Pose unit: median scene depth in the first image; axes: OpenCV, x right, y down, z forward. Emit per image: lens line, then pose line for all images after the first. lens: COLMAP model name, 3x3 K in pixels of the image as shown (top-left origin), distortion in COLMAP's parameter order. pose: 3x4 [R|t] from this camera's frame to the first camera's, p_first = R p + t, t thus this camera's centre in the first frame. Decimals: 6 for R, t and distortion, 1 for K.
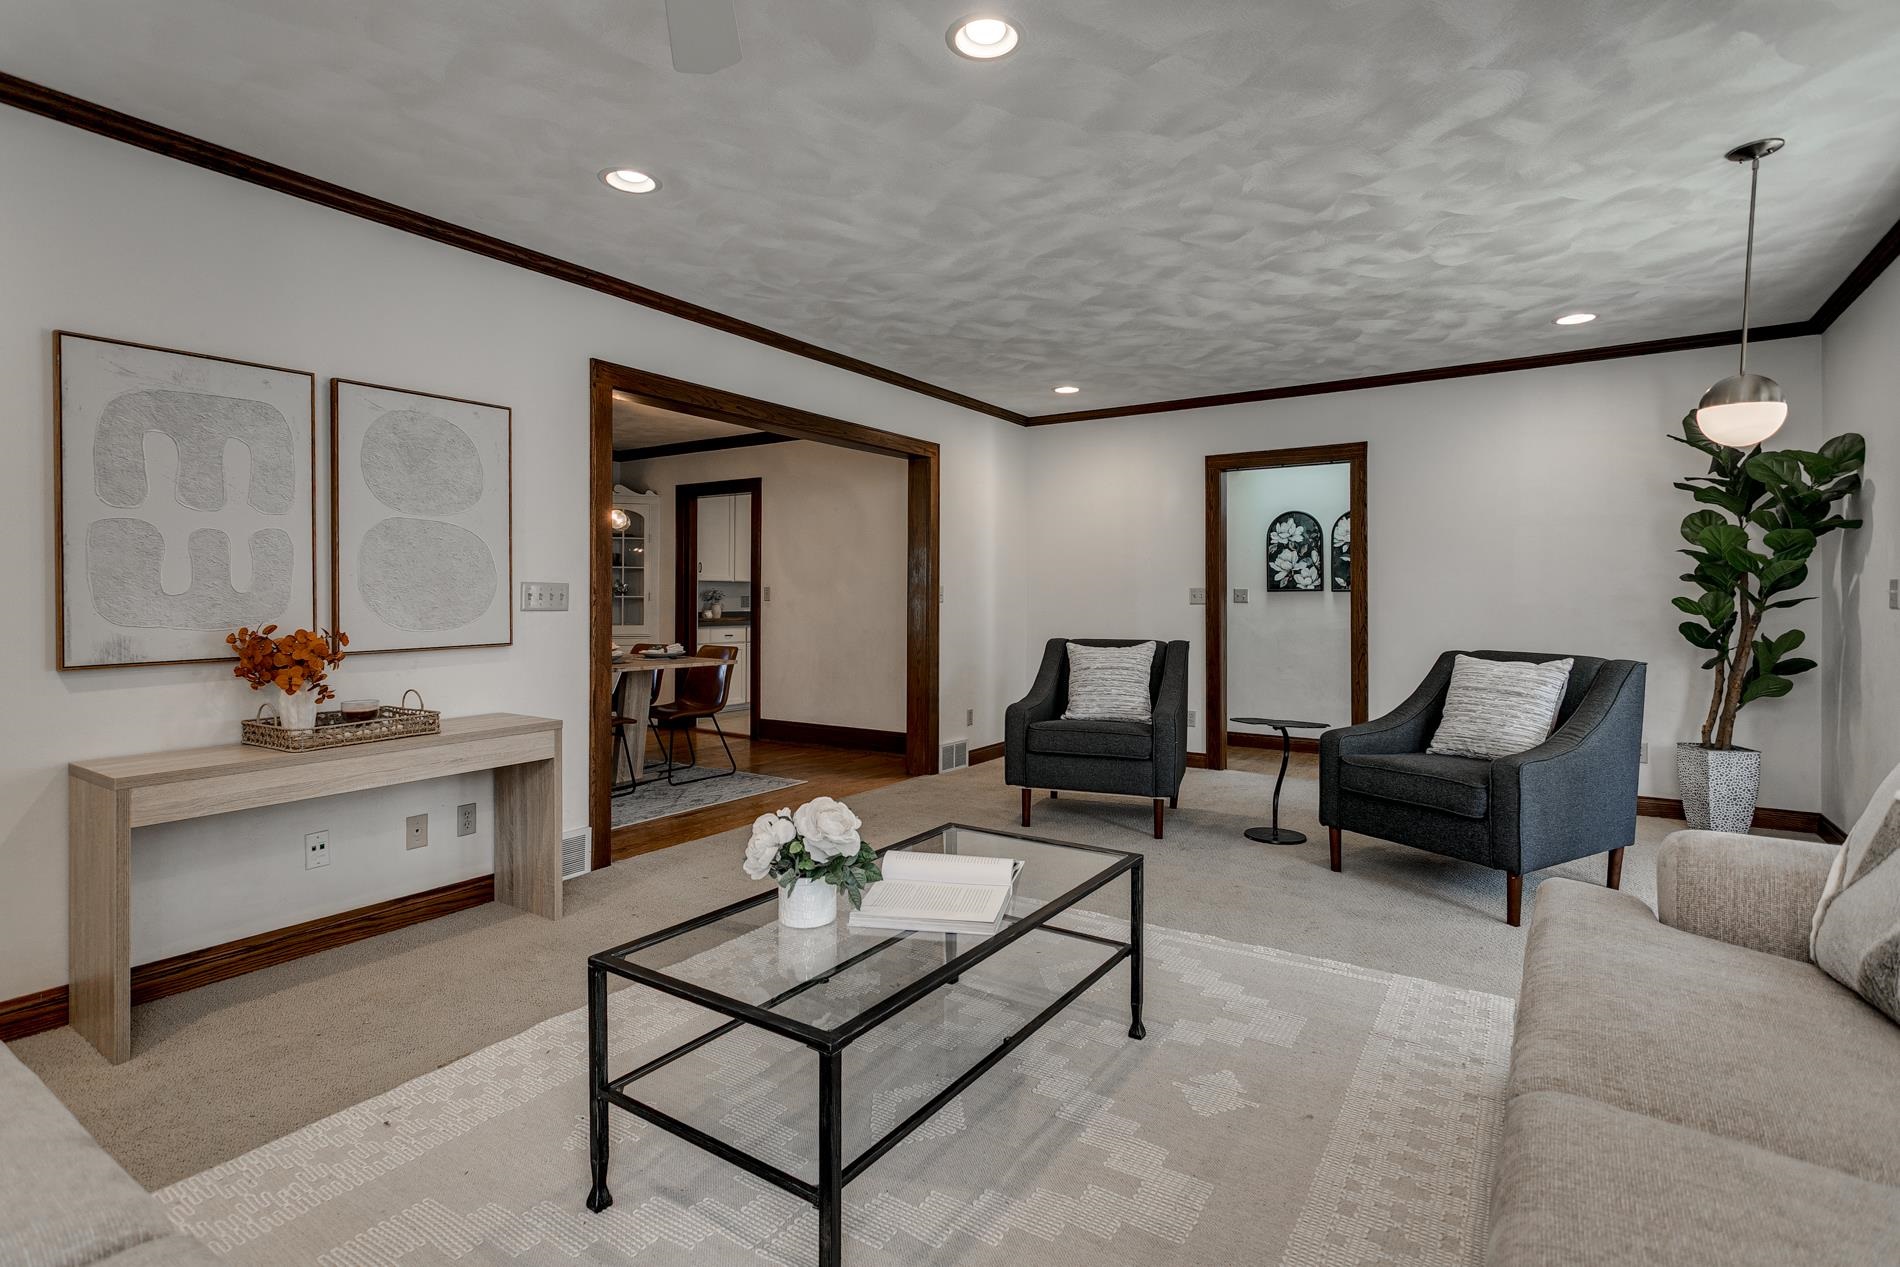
lens RADIAL K [[931.4, 0, 944.1], [0, 931.4, 619.0], [0, 0, 1]] dist [-0.006928, -0.000602]
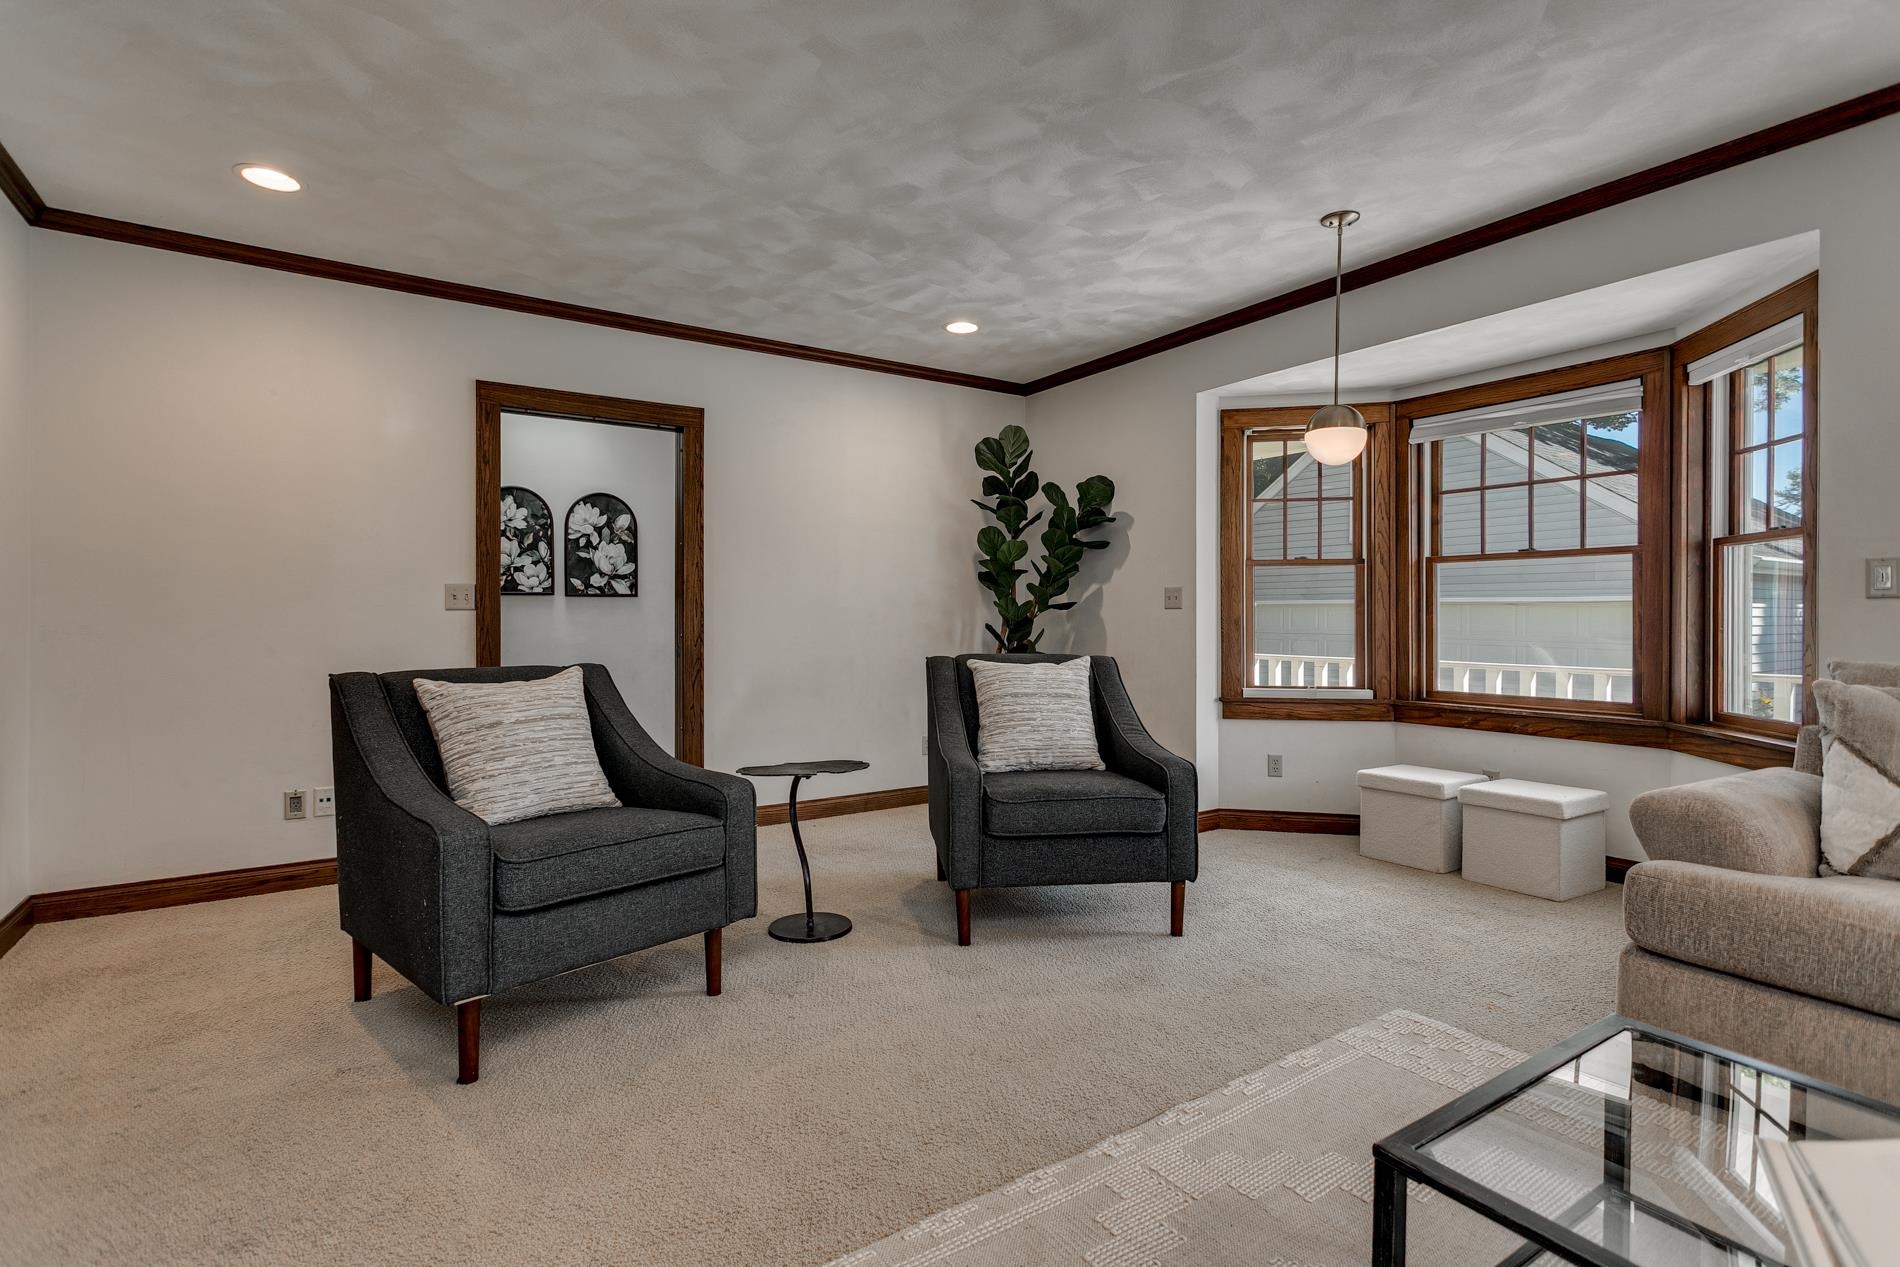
lens RADIAL K [[907.5, 0, 949.1], [0, 907.5, 627.5], [0, 0, 1]] dist [0.003277, 0.000664]
pose [[0.378997, -0.012494, 0.925314, -0.164038], [0.025504, 0.999670, 0.003052, 0.002387], [-0.925046, 0.022443, 0.379191, 0.422058]]
